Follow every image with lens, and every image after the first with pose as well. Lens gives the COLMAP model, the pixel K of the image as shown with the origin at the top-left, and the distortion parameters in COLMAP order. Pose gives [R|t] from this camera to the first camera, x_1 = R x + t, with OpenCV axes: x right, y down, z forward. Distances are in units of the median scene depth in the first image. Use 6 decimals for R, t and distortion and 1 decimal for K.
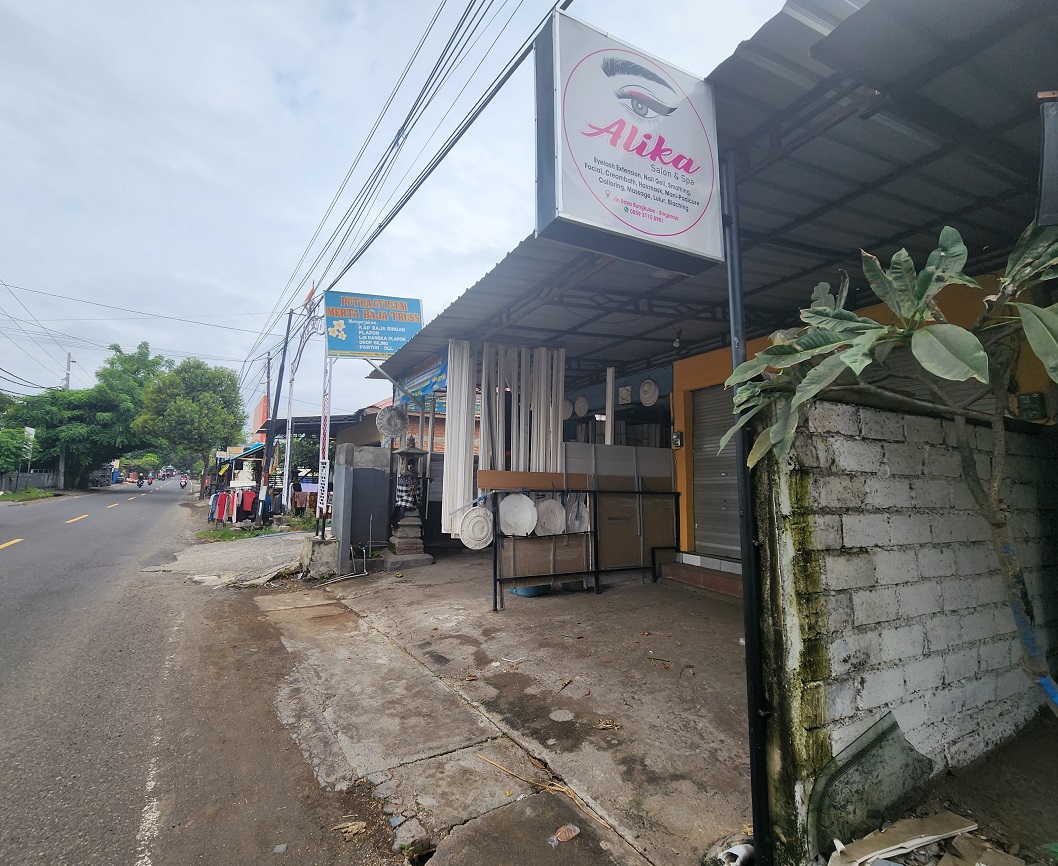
lens RADIAL K [[474.0, 0, 480.1], [0, 474.0, 426.7], [0, 0, 1]] dist [-0.000269, 0.000118]
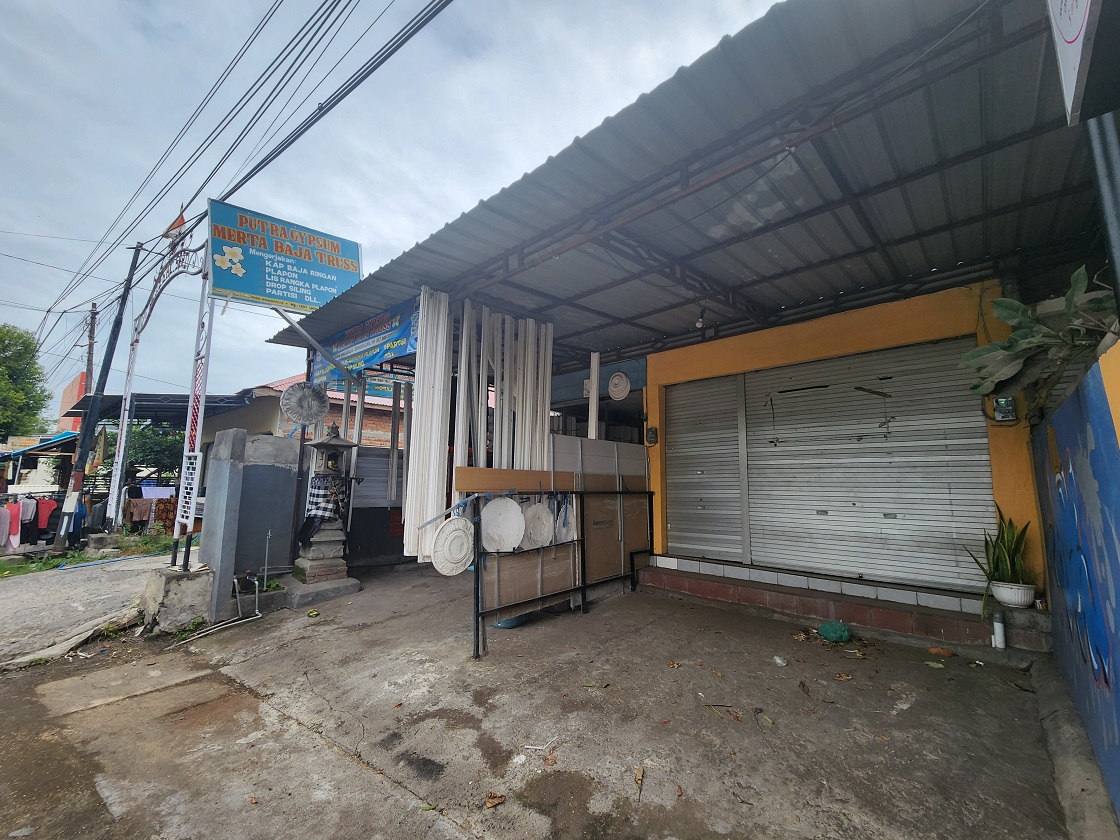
lens RADIAL K [[457.8, 0, 560.0], [0, 457.8, 420.0], [0, 0, 1]] dist [-0.000493, 0.000676]
pose [[0.927141, 0.040752, 0.372490, -0.102915], [-0.034320, 0.999125, -0.023884, 0.024923], [-0.373137, 0.009361, 0.927729, 0.229211]]
